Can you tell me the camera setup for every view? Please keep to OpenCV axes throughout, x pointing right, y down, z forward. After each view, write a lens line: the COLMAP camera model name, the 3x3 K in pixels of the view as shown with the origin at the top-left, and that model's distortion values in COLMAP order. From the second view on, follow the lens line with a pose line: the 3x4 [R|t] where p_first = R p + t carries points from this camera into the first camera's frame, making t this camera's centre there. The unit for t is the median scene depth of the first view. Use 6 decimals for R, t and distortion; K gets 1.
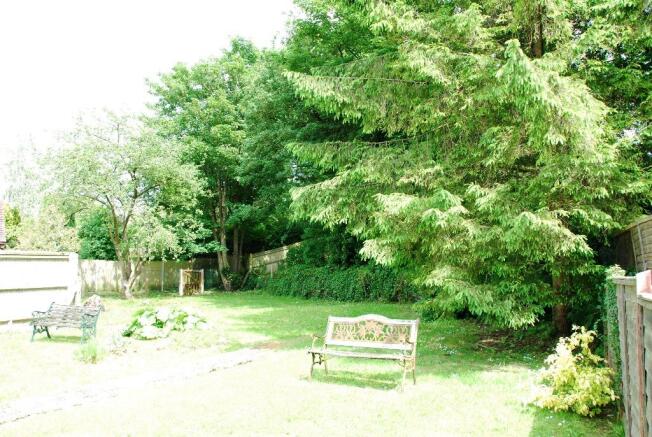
lens RADIAL K [[528.4, 0, 325.2], [0, 528.4, 218.4], [0, 0, 1]] dist [-0.019035, -0.009966]
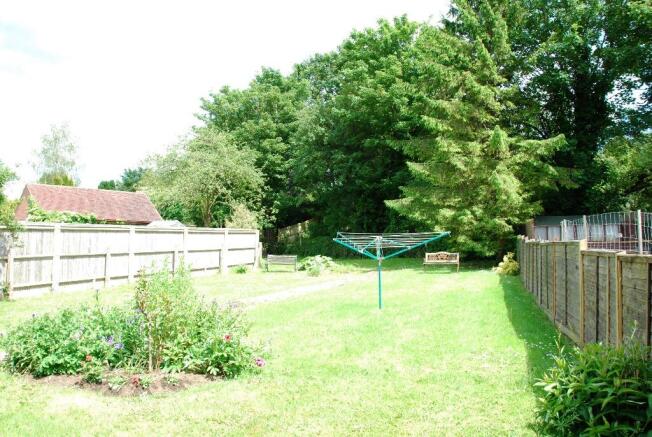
lens RADIAL K [[528.4, 0, 326.8], [0, 528.4, 219.0], [0, 0, 1]] dist [-0.019035, -0.009966]
pose [[0.991353, 0.003019, 0.131185, -0.904341], [-0.009881, 0.998614, 0.051691, -0.140989], [-0.130847, -0.052540, 0.990009, -1.759497]]
